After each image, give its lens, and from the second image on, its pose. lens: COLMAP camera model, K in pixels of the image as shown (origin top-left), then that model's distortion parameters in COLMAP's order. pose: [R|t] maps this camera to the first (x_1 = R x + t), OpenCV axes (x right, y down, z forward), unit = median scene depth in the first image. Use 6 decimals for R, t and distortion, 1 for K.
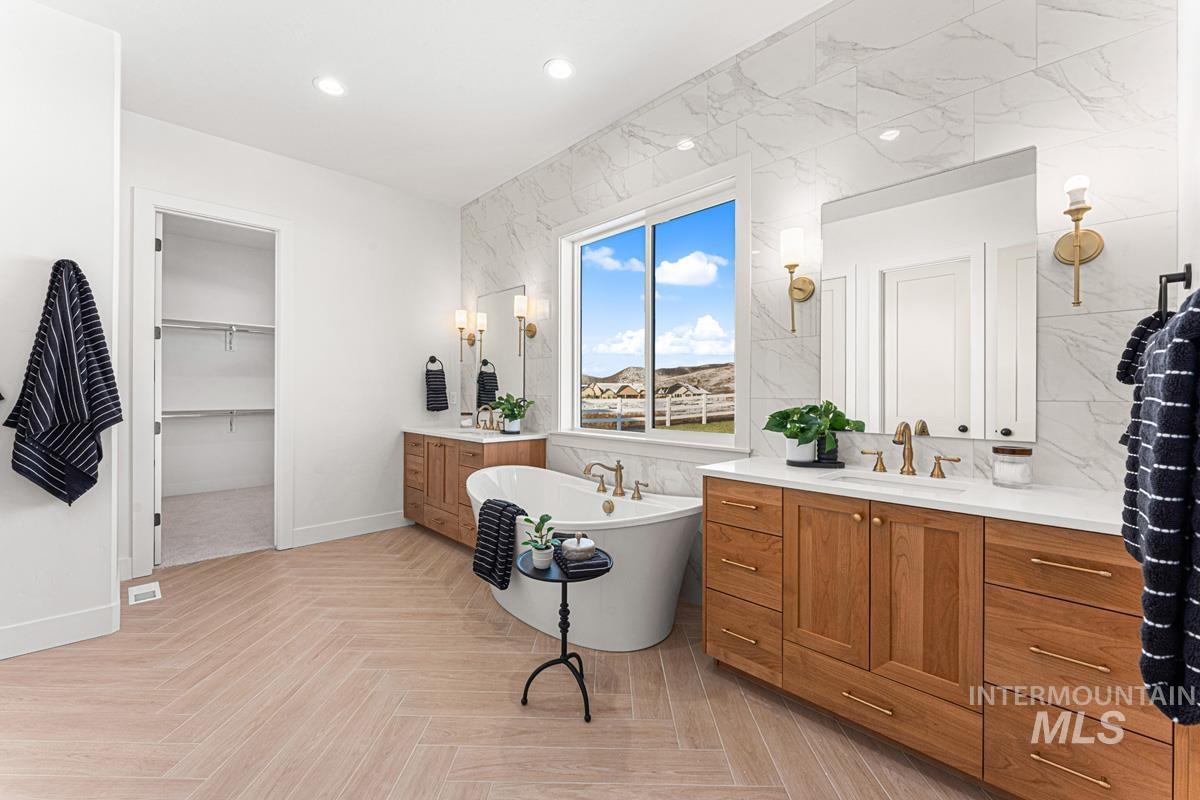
lens RADIAL K [[478.8, 0, 593.4], [0, 478.8, 392.8], [0, 0, 1]] dist [0.002316, -0.000142]
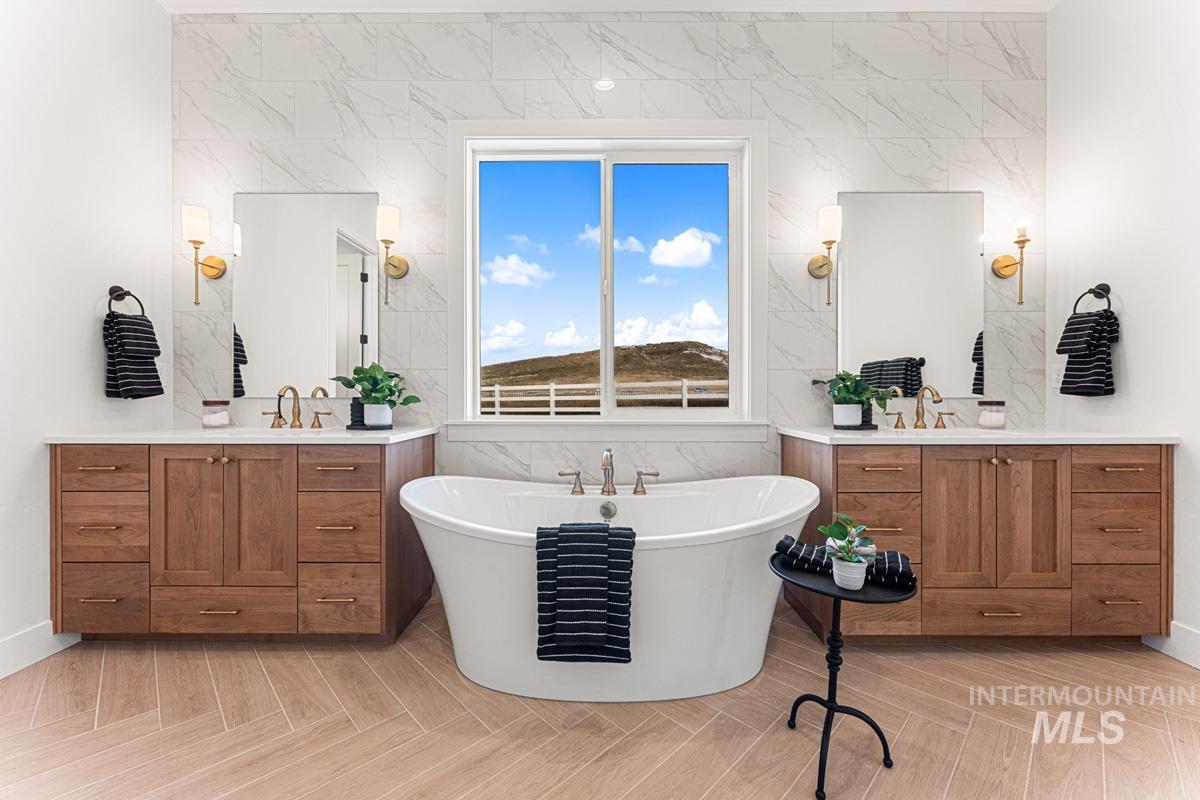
lens RADIAL K [[478.8, 0, 594.1], [0, 478.8, 394.2], [0, 0, 1]] dist [0.002316, -0.000142]
pose [[0.699019, -0.004552, 0.715088, -0.632160], [0.000943, 0.999985, 0.005444, 0.056997], [-0.715102, -0.003131, 0.699013, 0.567426]]
